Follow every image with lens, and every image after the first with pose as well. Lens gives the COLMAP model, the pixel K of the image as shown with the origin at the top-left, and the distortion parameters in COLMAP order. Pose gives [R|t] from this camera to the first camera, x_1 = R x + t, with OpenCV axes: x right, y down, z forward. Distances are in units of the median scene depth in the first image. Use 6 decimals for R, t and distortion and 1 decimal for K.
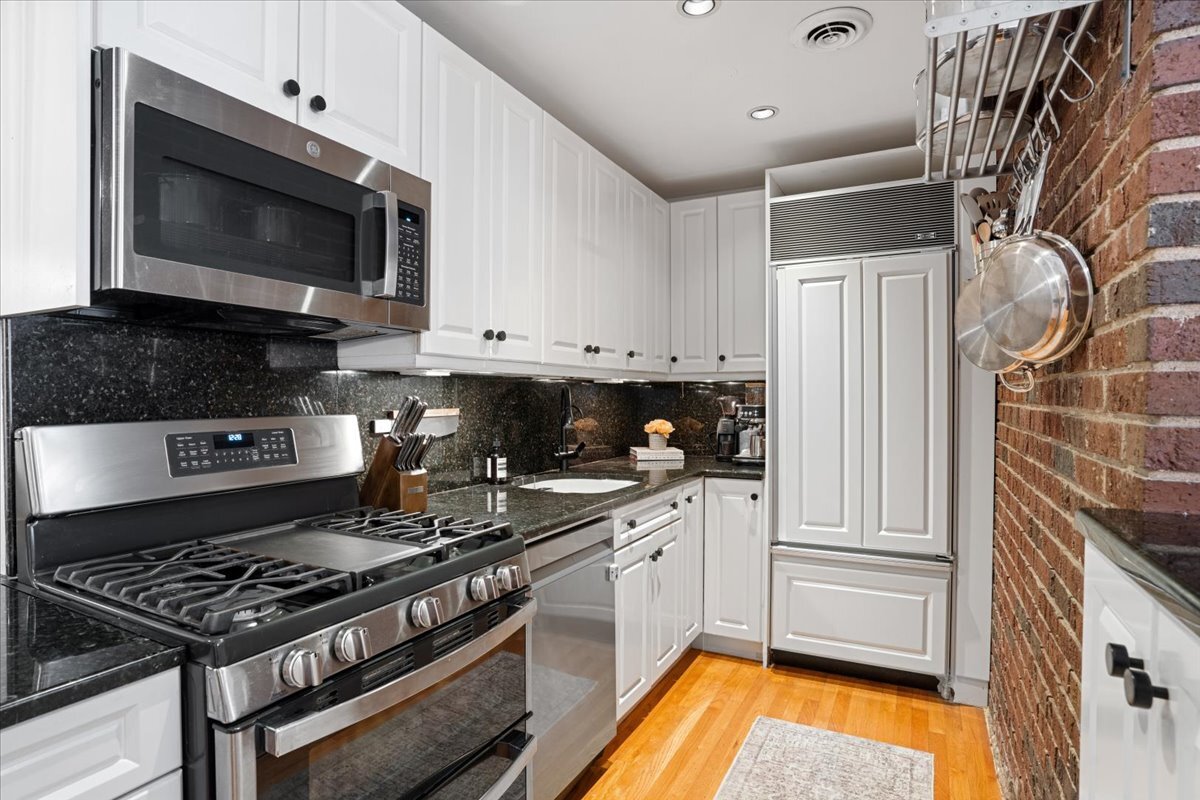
lens RADIAL K [[629.5, 0, 585.5], [0, 629.5, 407.4], [0, 0, 1]] dist [-0.005453, 0.000201]
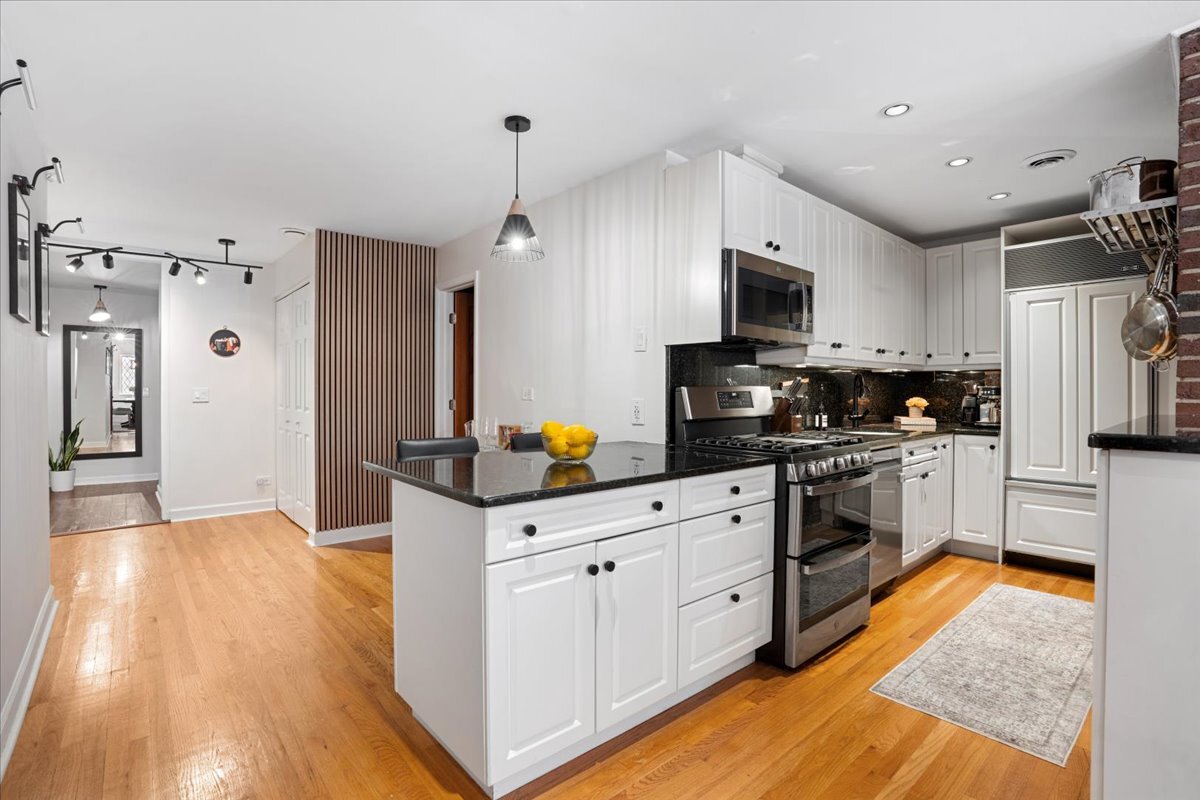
lens RADIAL K [[616.2, 0, 582.8], [0, 616.2, 397.0], [0, 0, 1]] dist [-0.037741, 0.026016]
pose [[0.948843, 0.004112, -0.315720, -0.200968], [-0.007244, 0.999935, -0.008749, 0.043139], [0.315664, 0.010589, 0.948812, -0.688706]]
